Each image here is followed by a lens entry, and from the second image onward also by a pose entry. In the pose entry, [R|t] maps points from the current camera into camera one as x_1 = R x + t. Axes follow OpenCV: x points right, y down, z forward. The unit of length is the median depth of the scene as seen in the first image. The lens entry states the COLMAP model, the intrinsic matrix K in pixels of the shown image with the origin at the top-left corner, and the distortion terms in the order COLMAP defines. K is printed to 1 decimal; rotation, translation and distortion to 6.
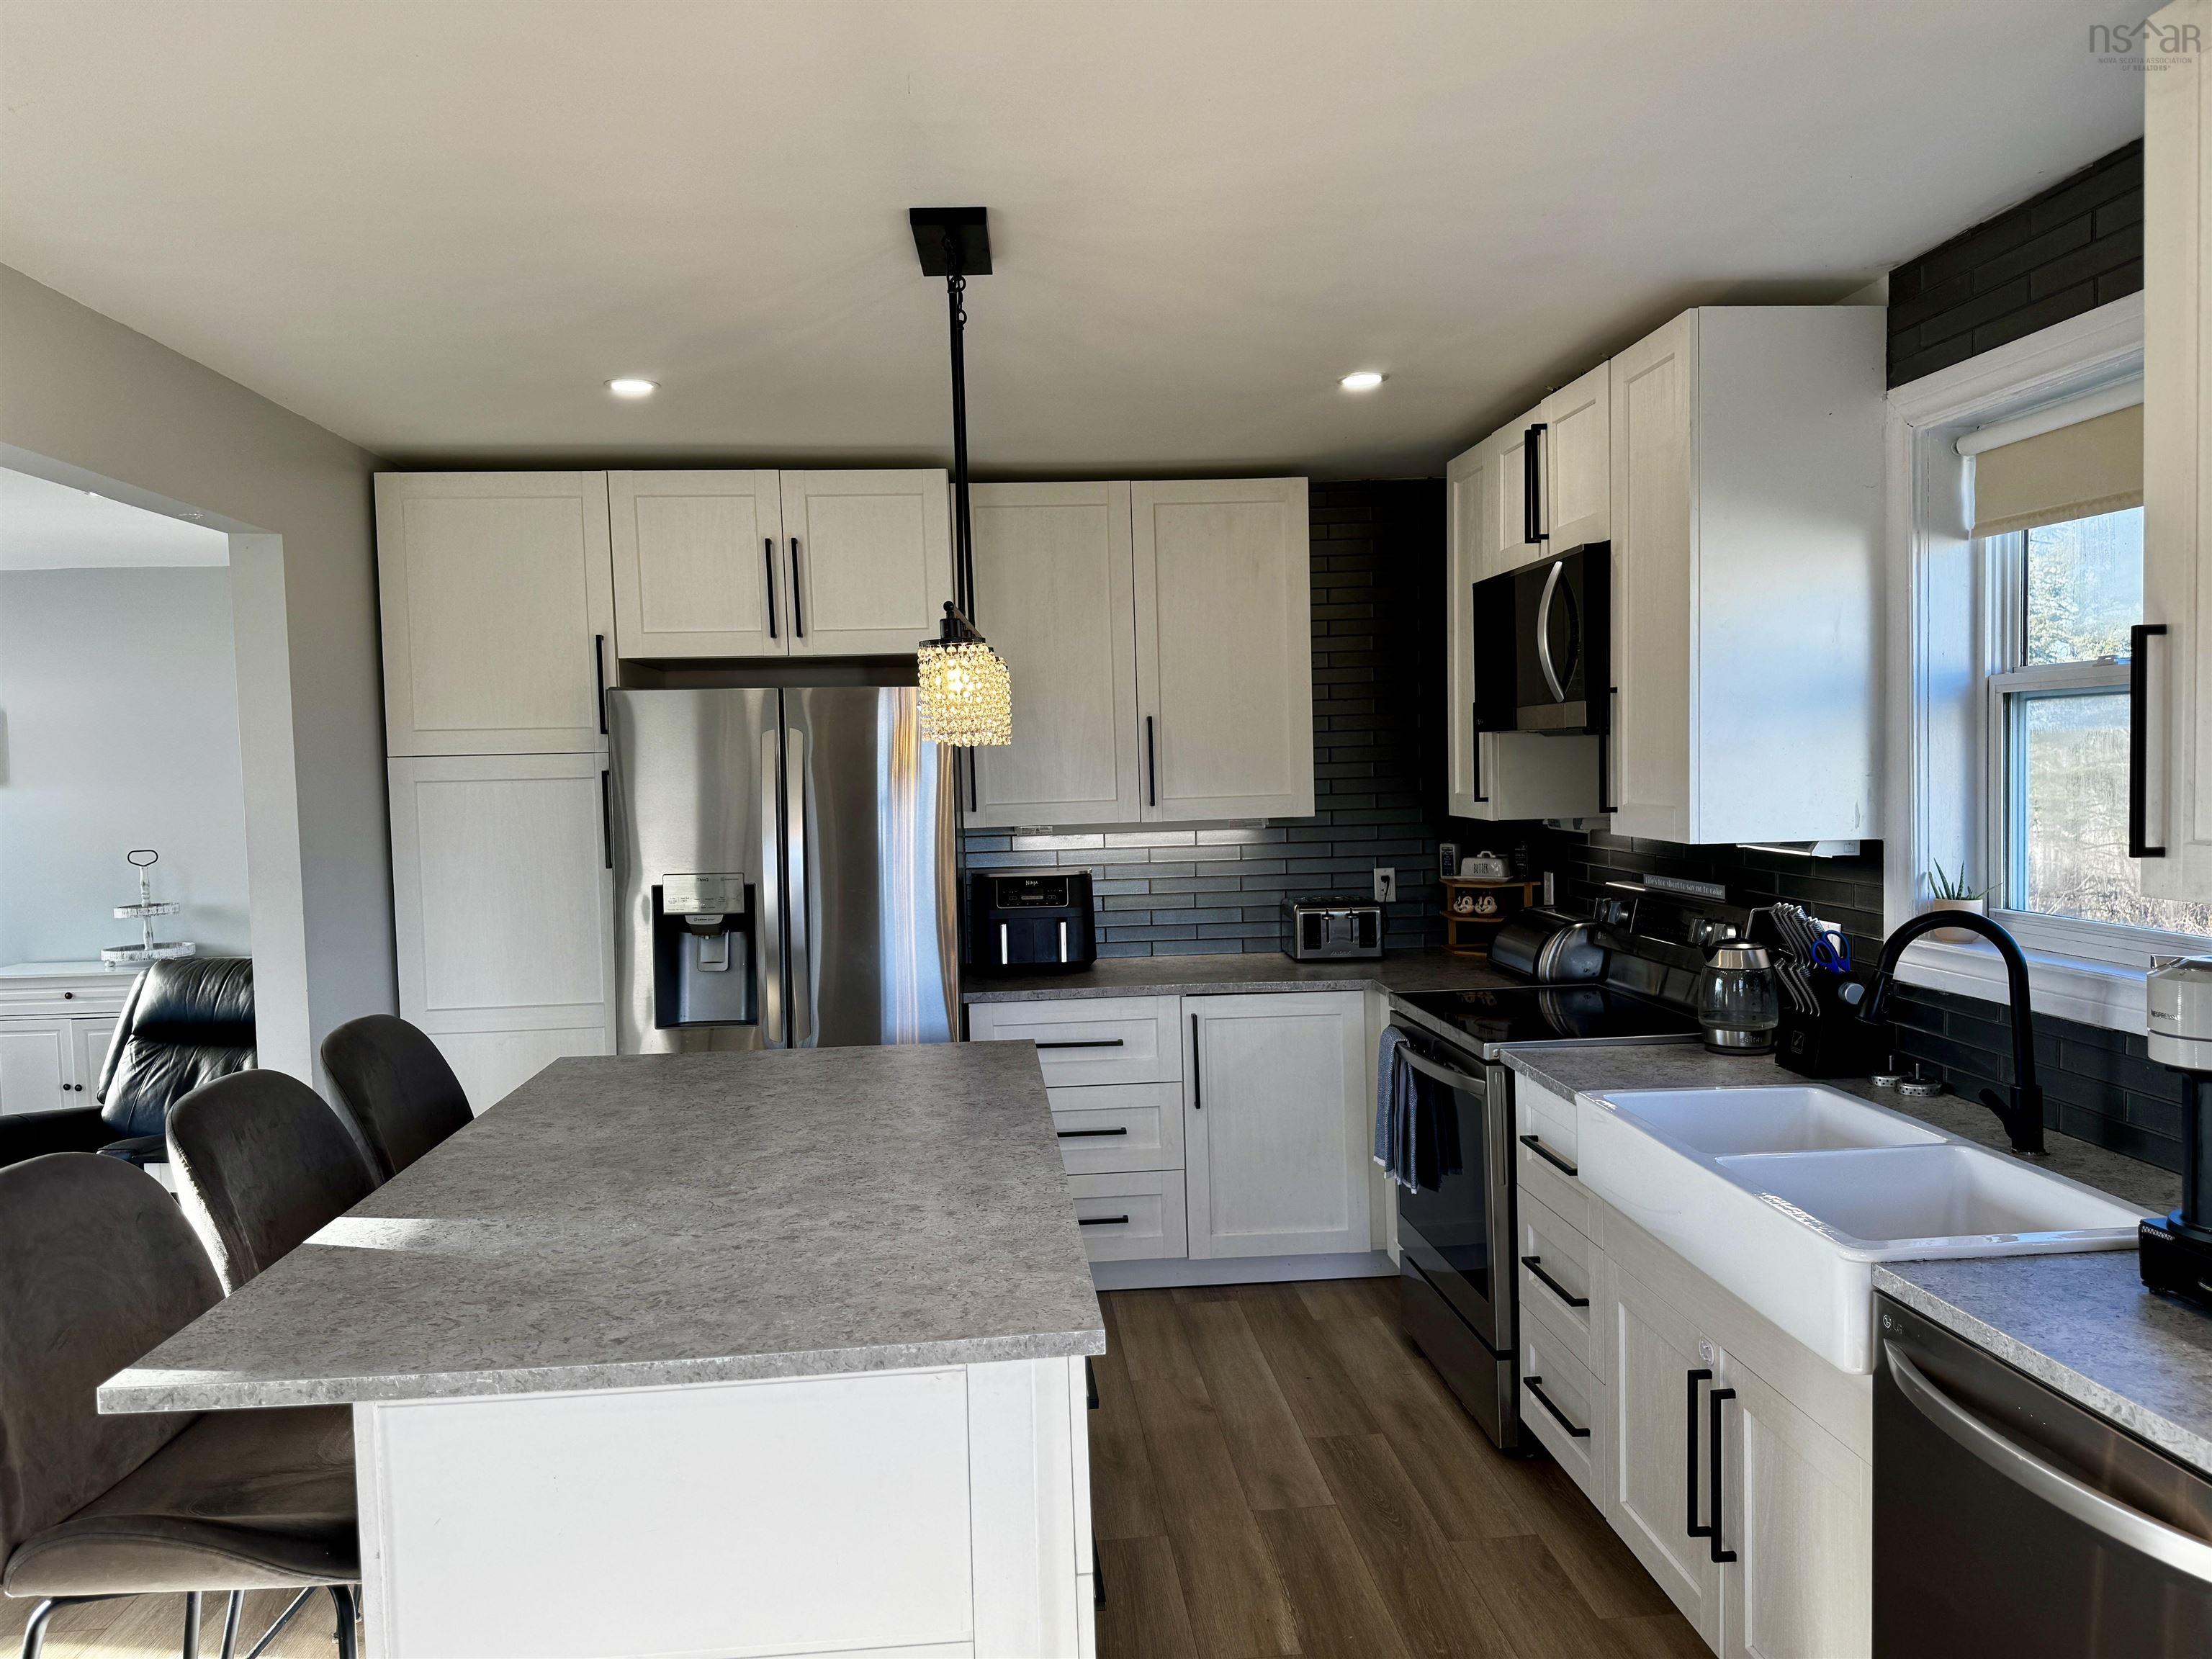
lens RADIAL K [[1551.7, 0, 1094.4], [0, 1551.7, 831.3], [0, 0, 1]] dist [0.074768, -0.087150]
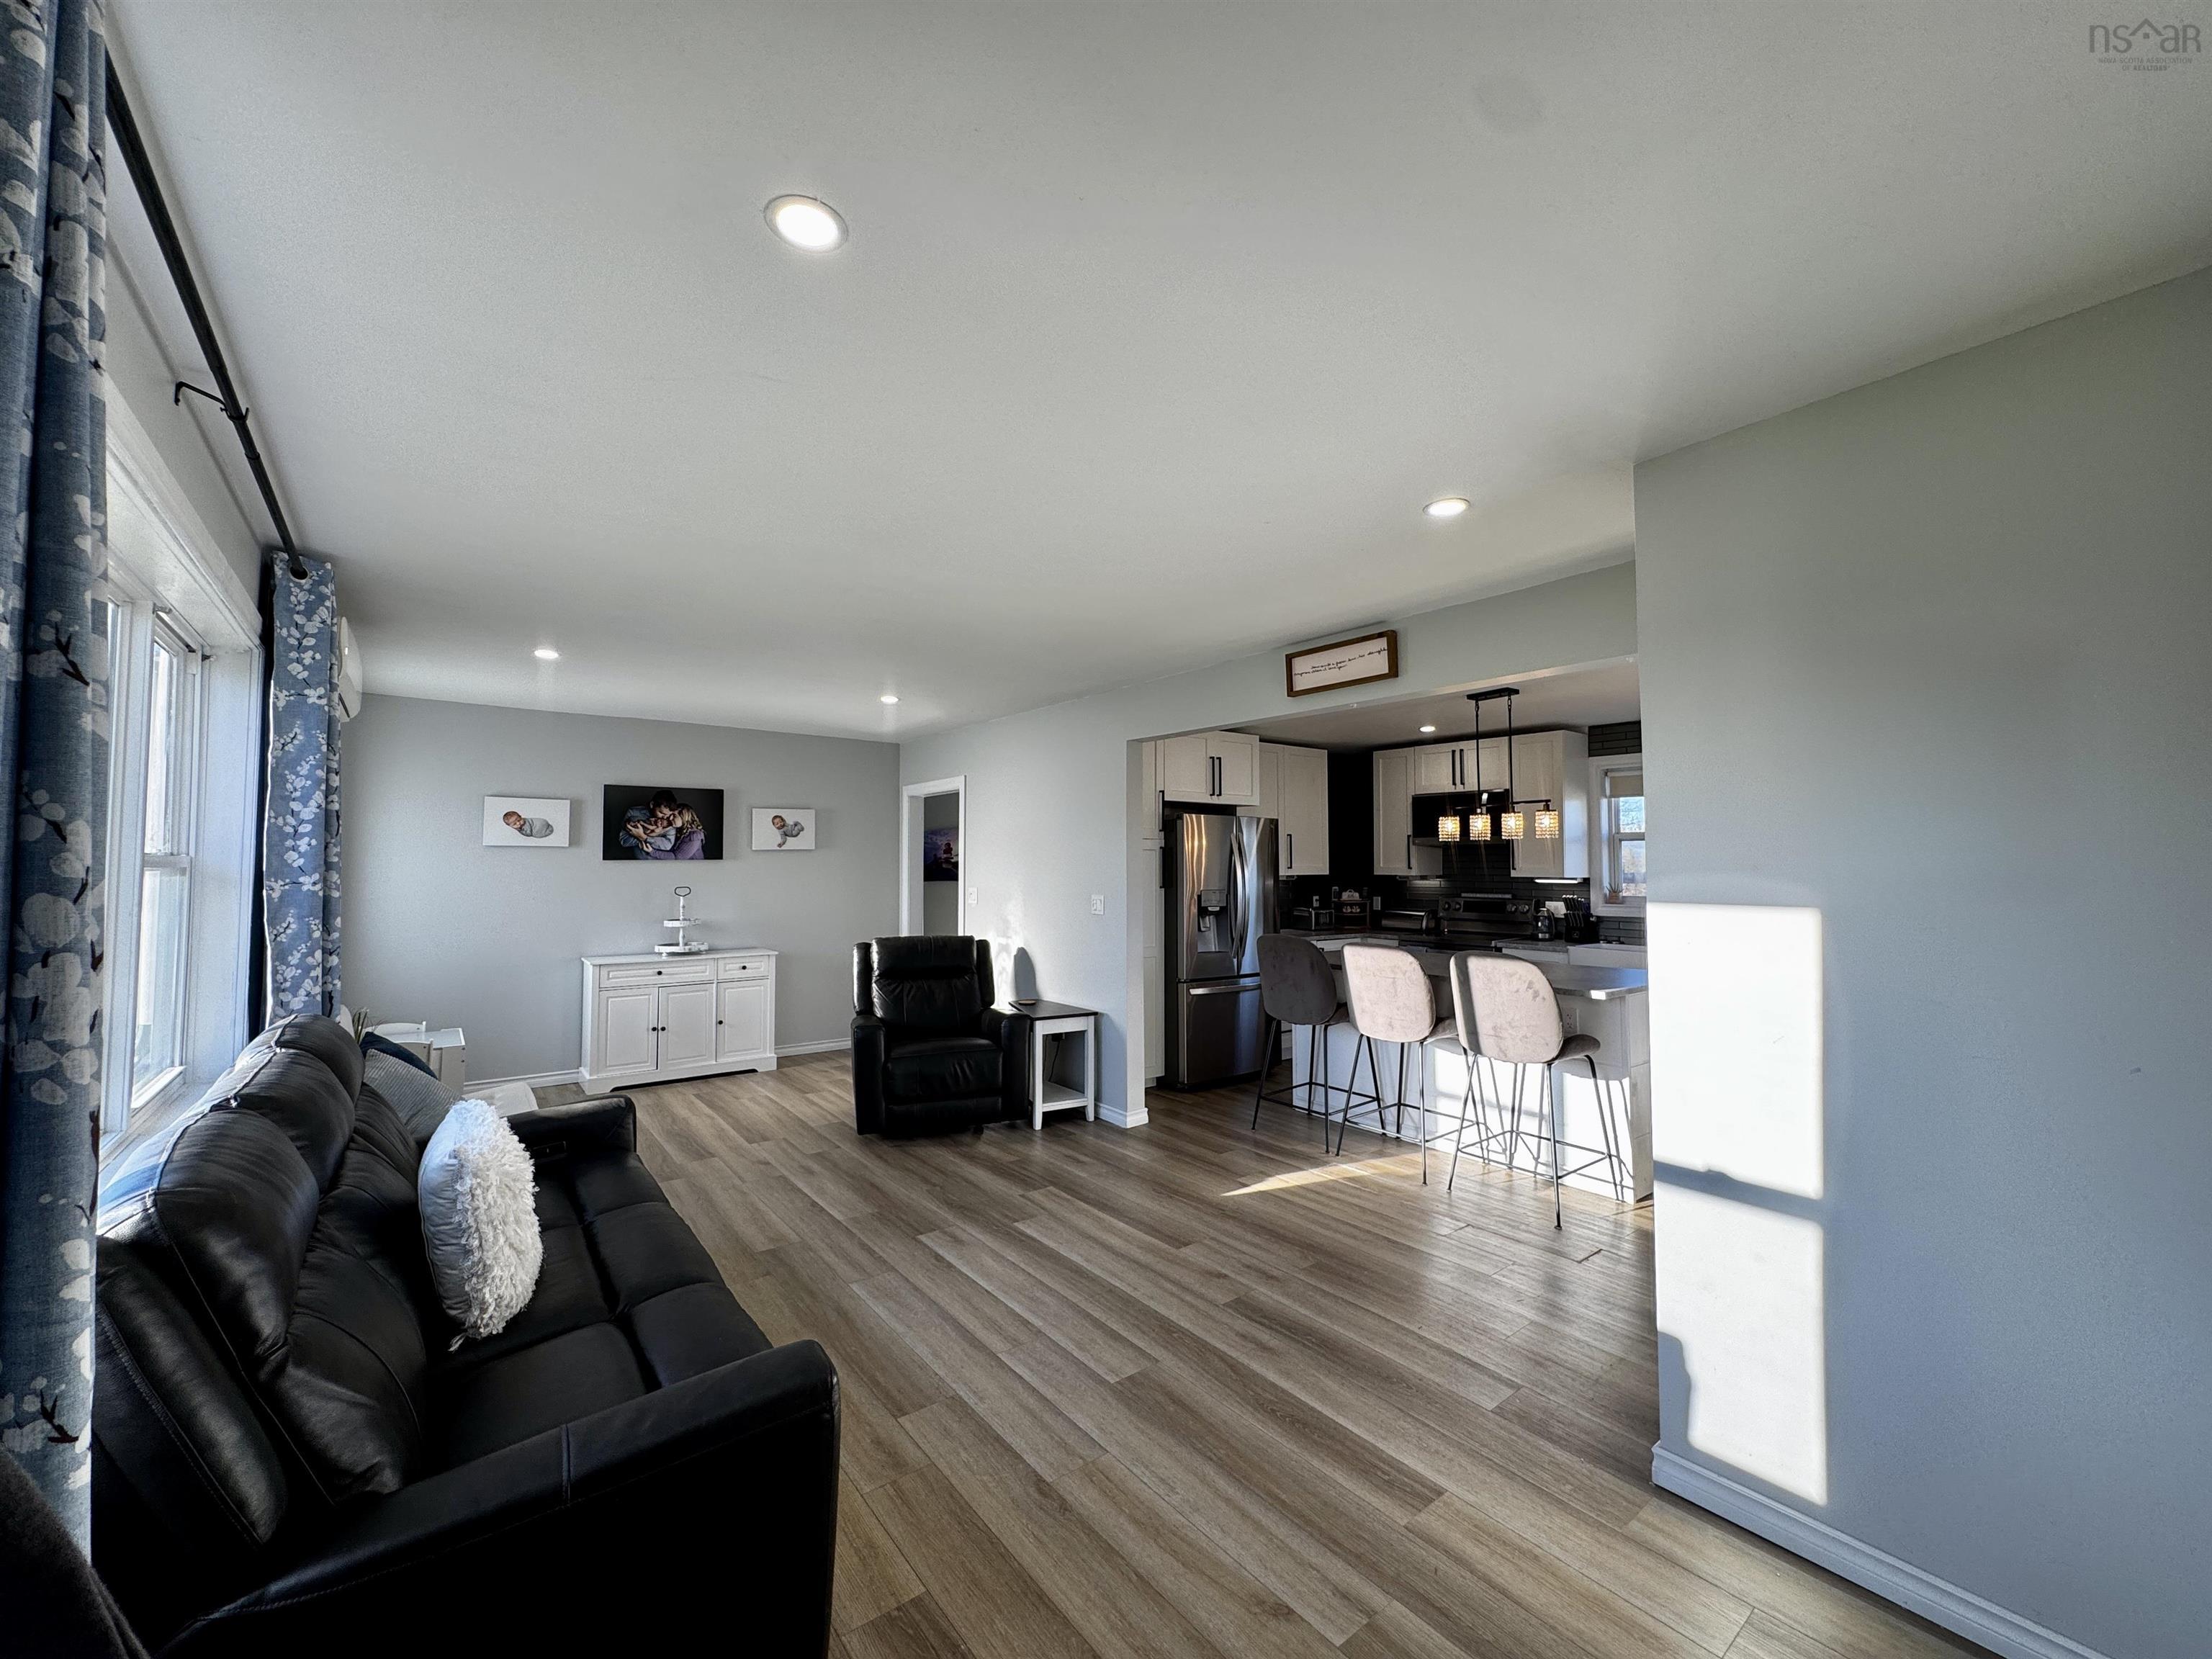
lens RADIAL K [[882.3, 0, 1104.7], [0, 882.3, 820.9], [0, 0, 1]] dist [-0.001187, 0.000044]
pose [[0.835297, 0.055555, 0.546984, -1.187114], [0.000815, 0.994756, -0.102278, 0.062868], [-0.549798, 0.085878, 0.830871, -0.075035]]
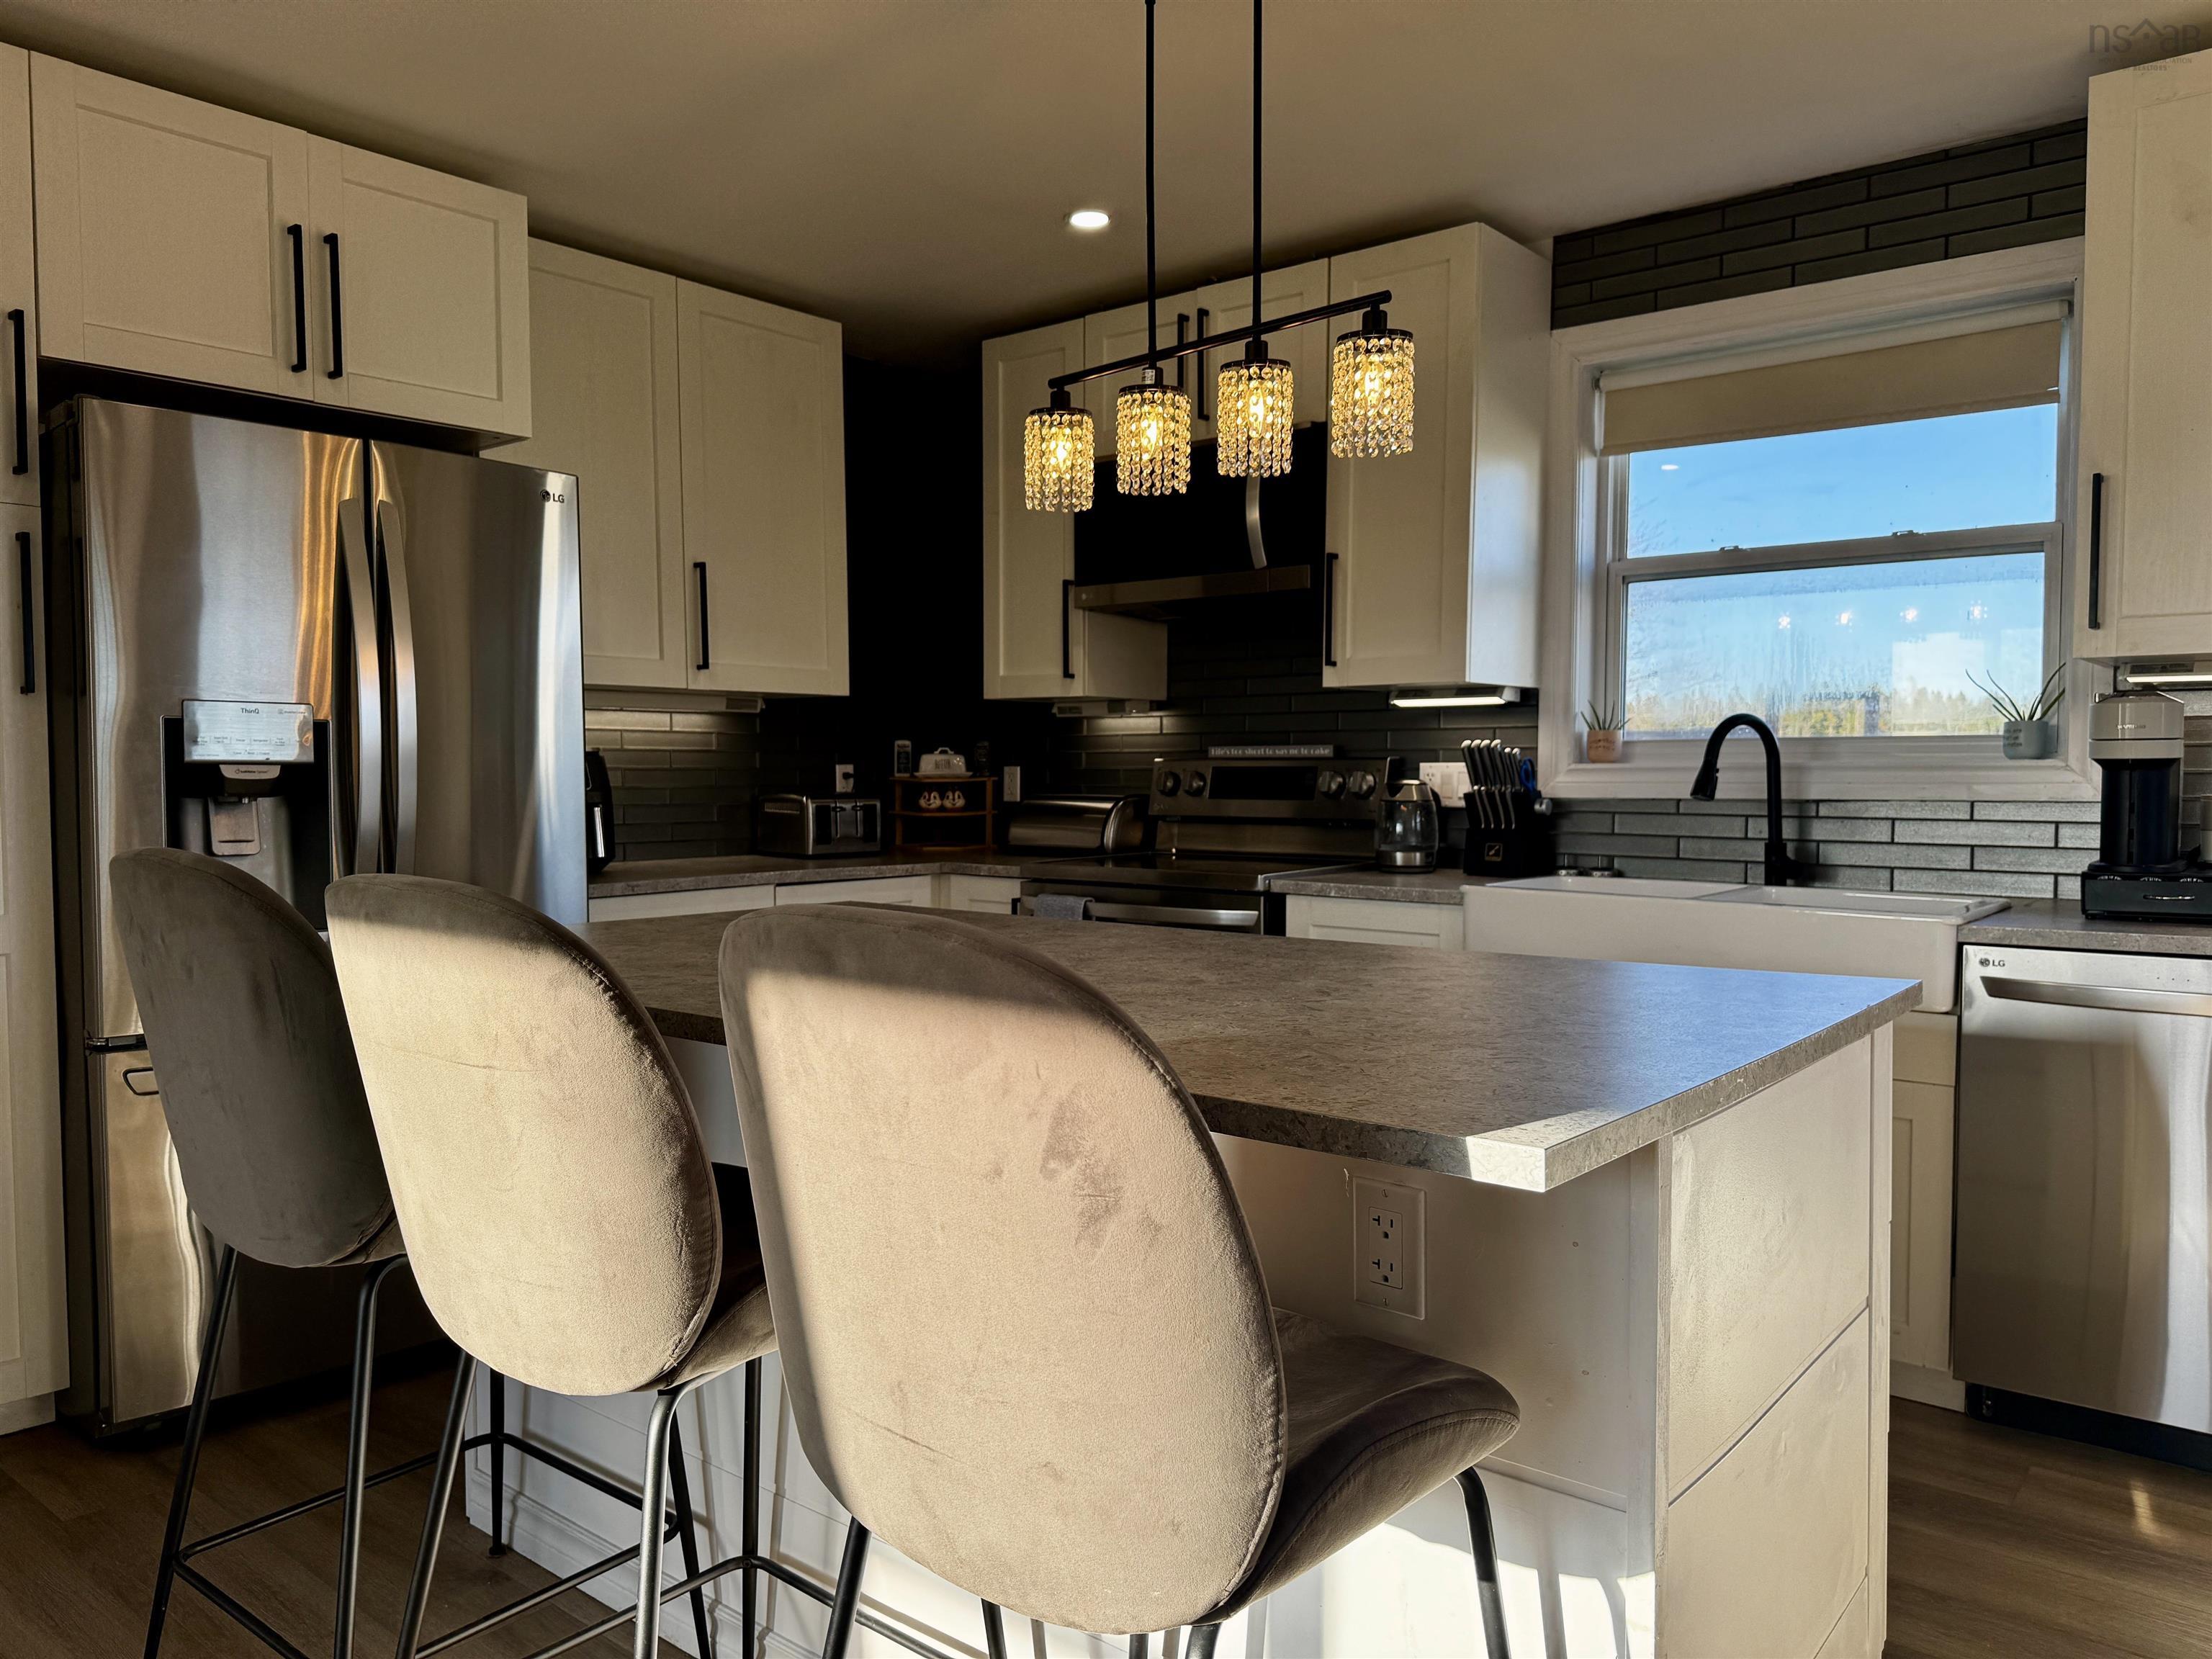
lens RADIAL K [[1551.7, 0, 1097.2], [0, 1551.7, 851.2], [0, 0, 1]] dist [0.074768, -0.087150]
pose [[0.699004, -0.012549, 0.715007, -0.488374], [0.014493, 0.999889, 0.003381, 0.095667], [-0.714970, 0.007999, 0.699109, 0.282185]]
